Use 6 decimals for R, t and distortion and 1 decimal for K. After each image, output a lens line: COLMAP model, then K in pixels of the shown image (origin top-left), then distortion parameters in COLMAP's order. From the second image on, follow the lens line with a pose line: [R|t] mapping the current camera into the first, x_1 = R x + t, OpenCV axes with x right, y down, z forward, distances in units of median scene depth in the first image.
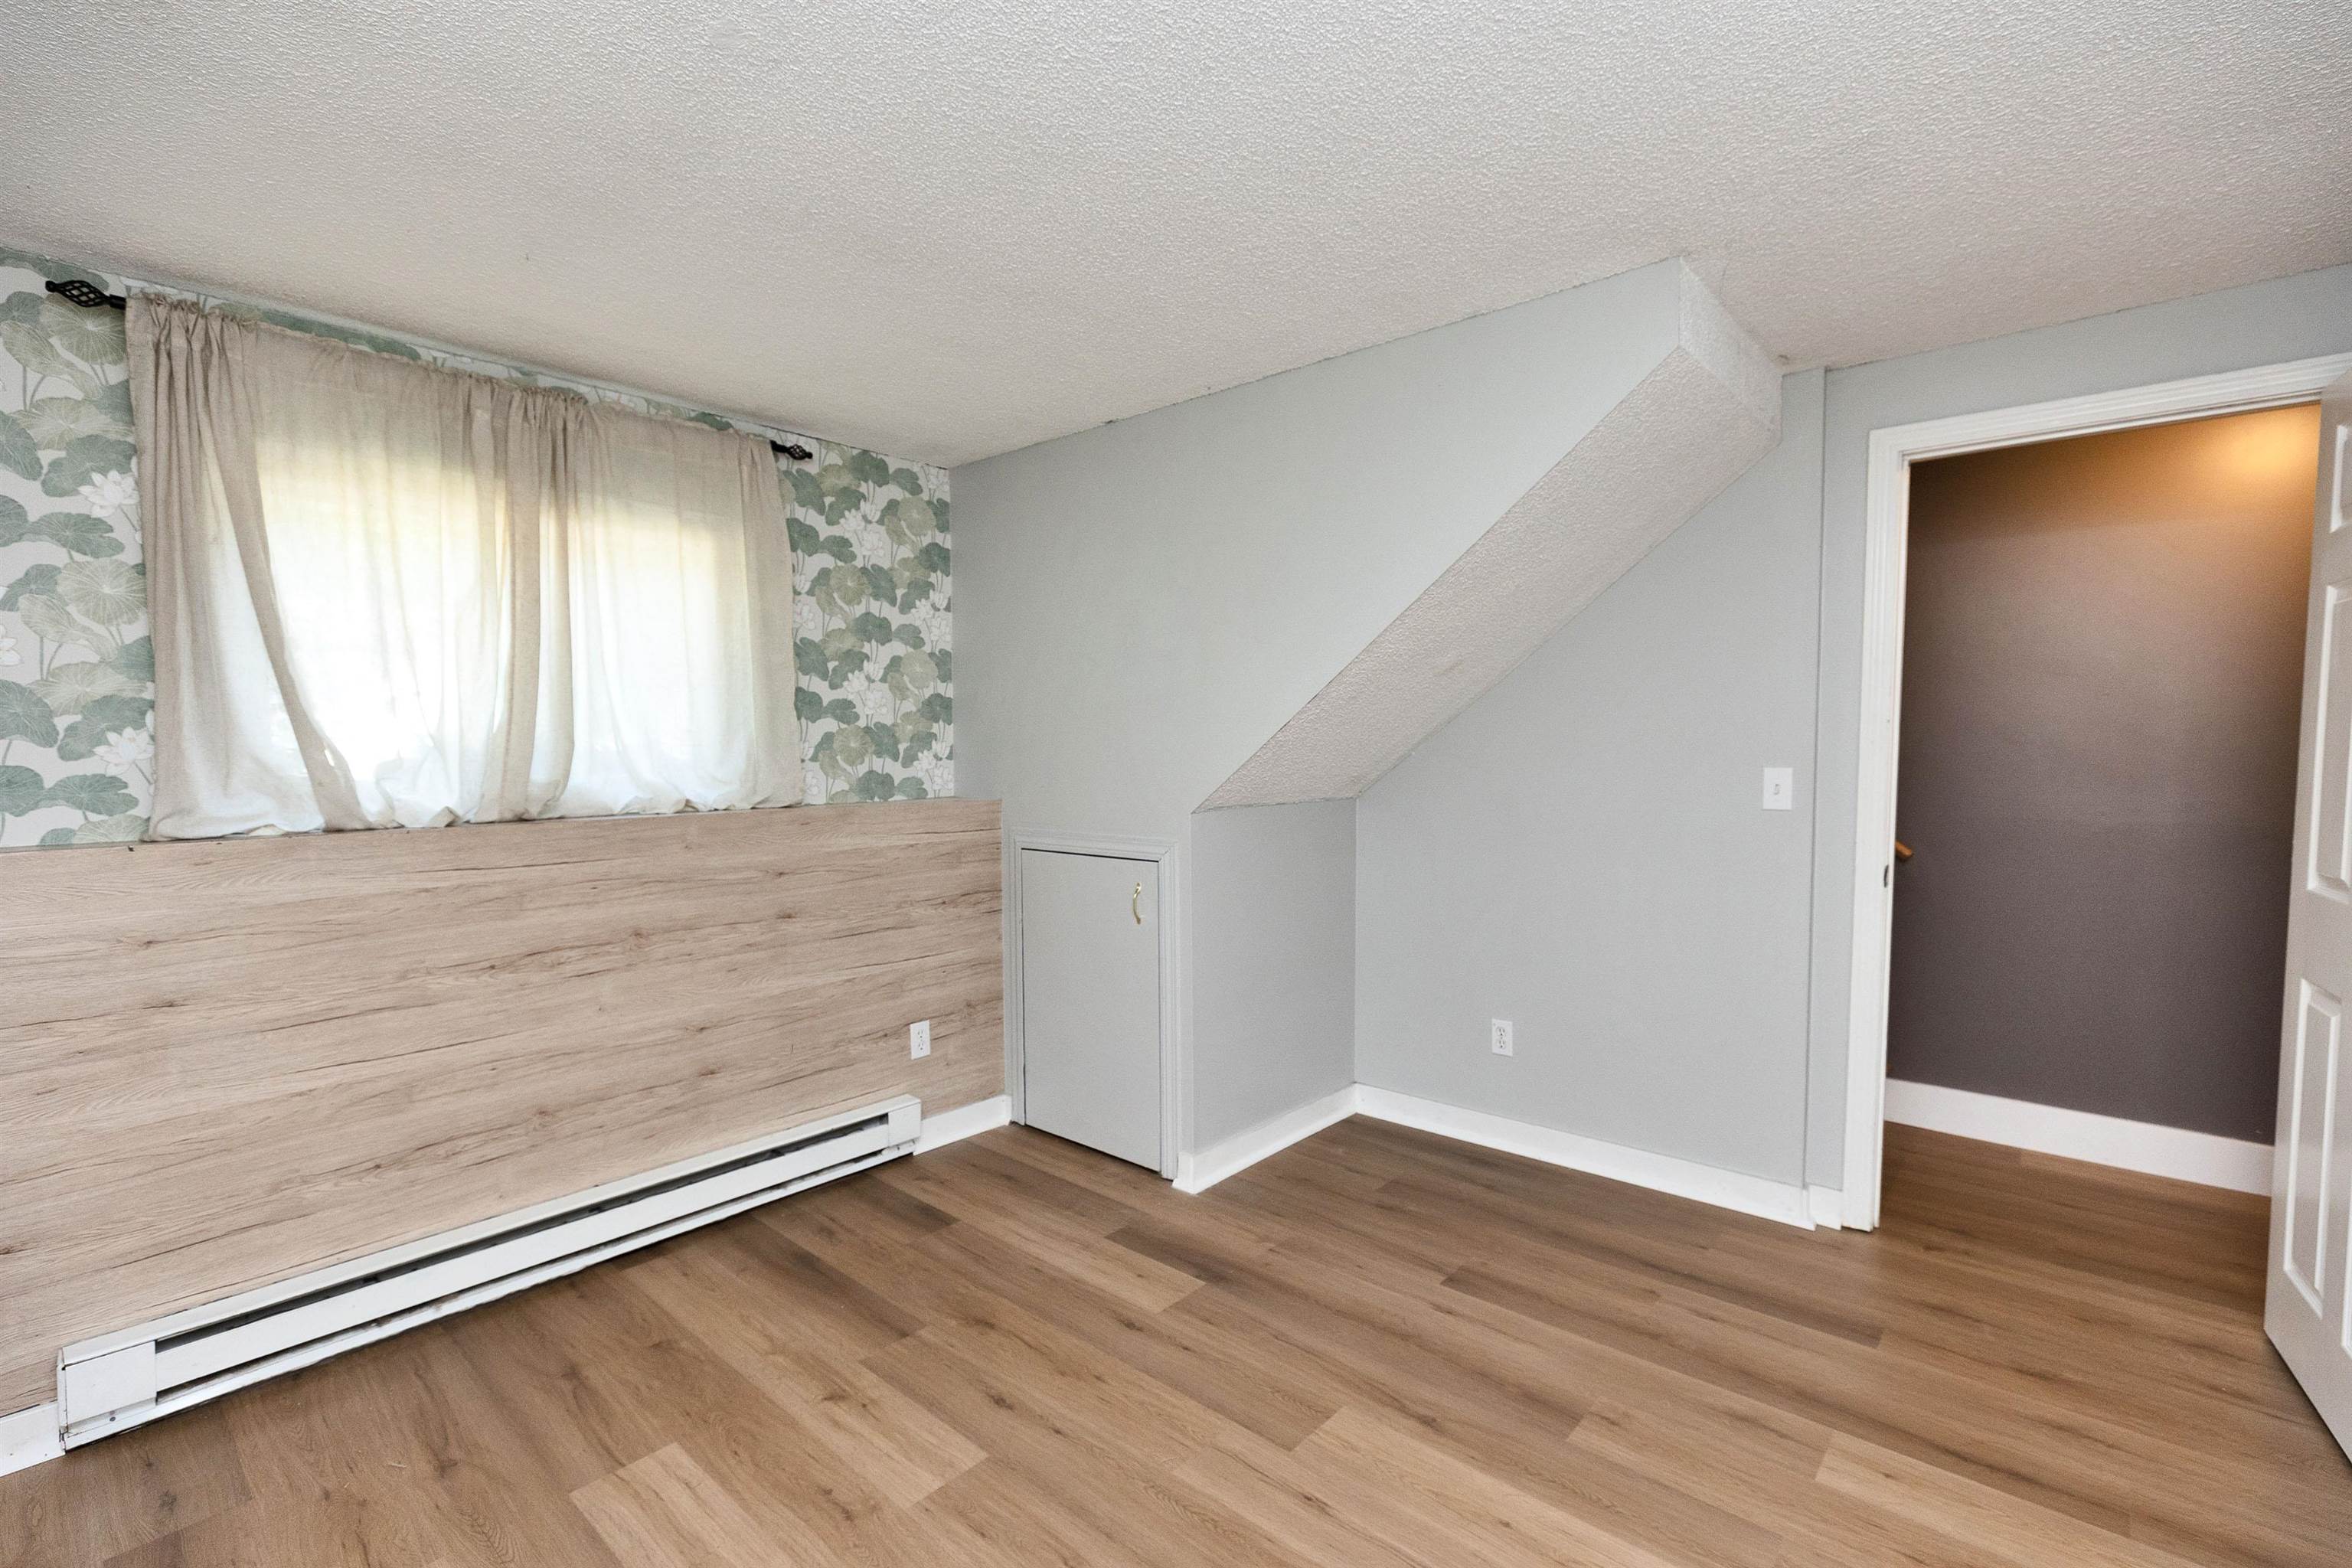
lens RADIAL K [[1049.3, 0, 1169.9], [0, 1049.3, 780.2], [0, 0, 1]] dist [0.001698, 0.000235]
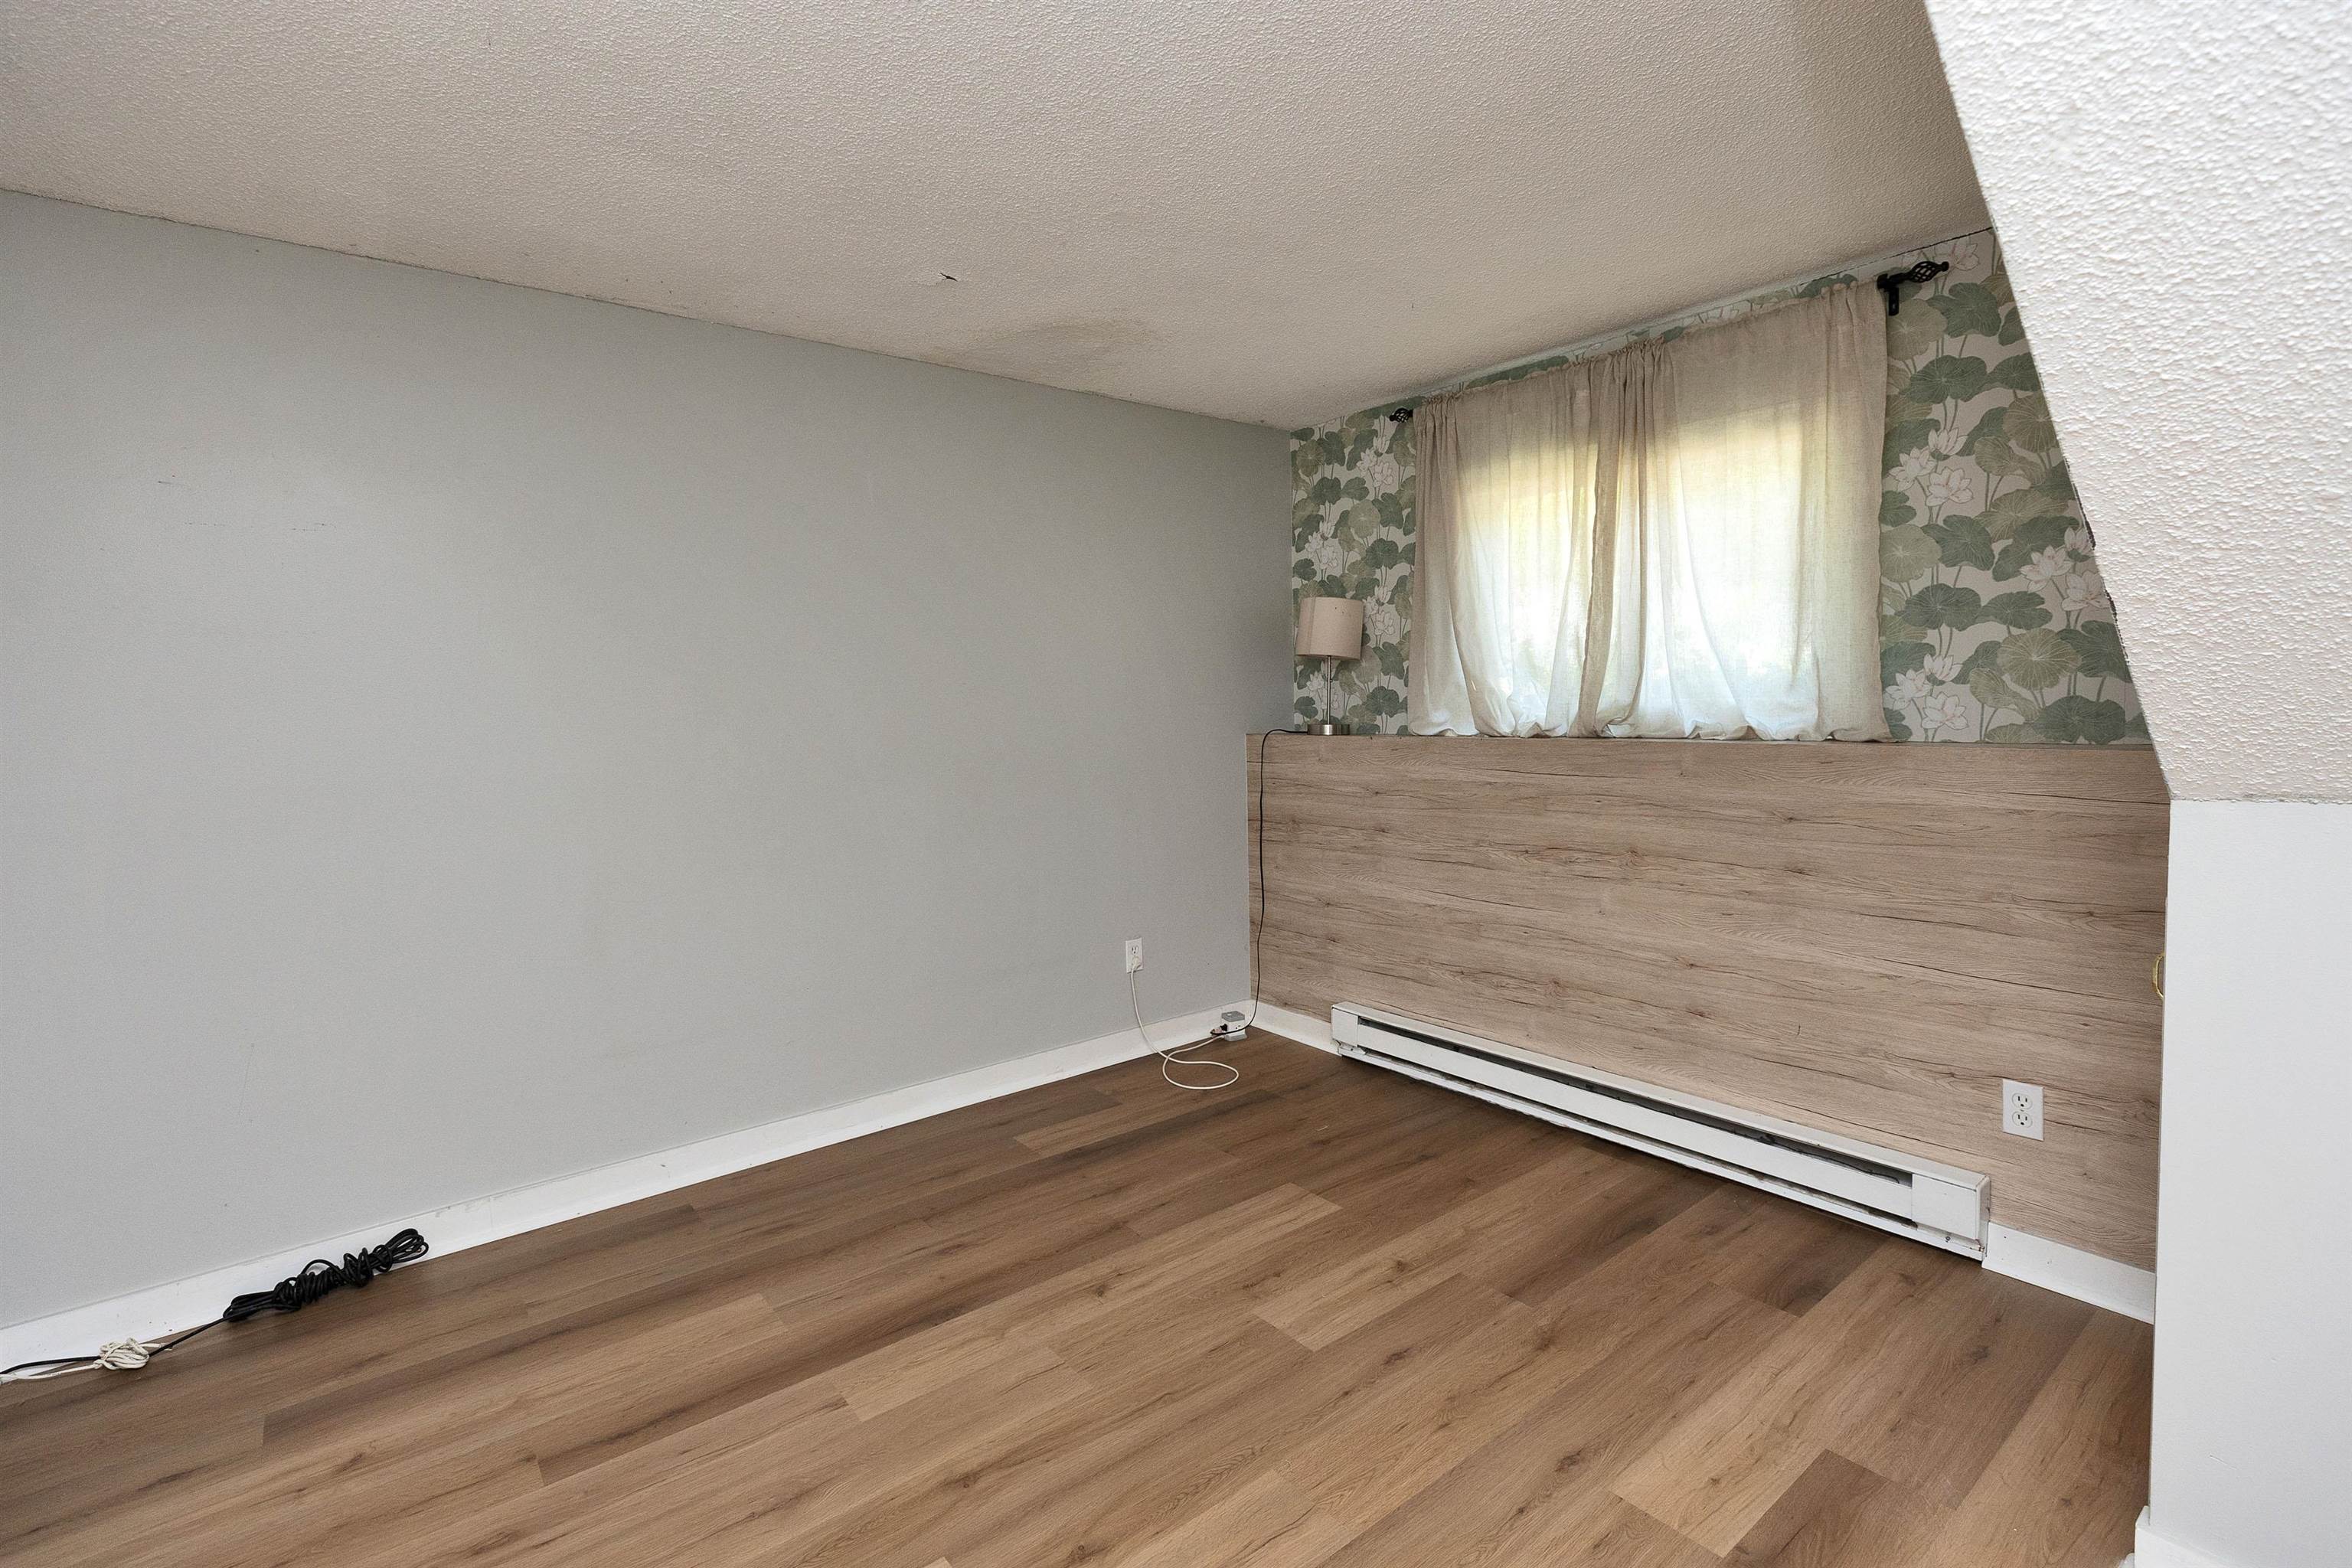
lens RADIAL K [[1093.5, 0, 1177.2], [0, 1093.5, 743.0], [0, 0, 1]] dist [0.003490, 0.000139]
pose [[-0.174611, 0.056950, -0.982989, 0.637212], [-0.004038, 0.998276, 0.058552, -0.023429], [0.984629, 0.014193, -0.174080, 0.740957]]
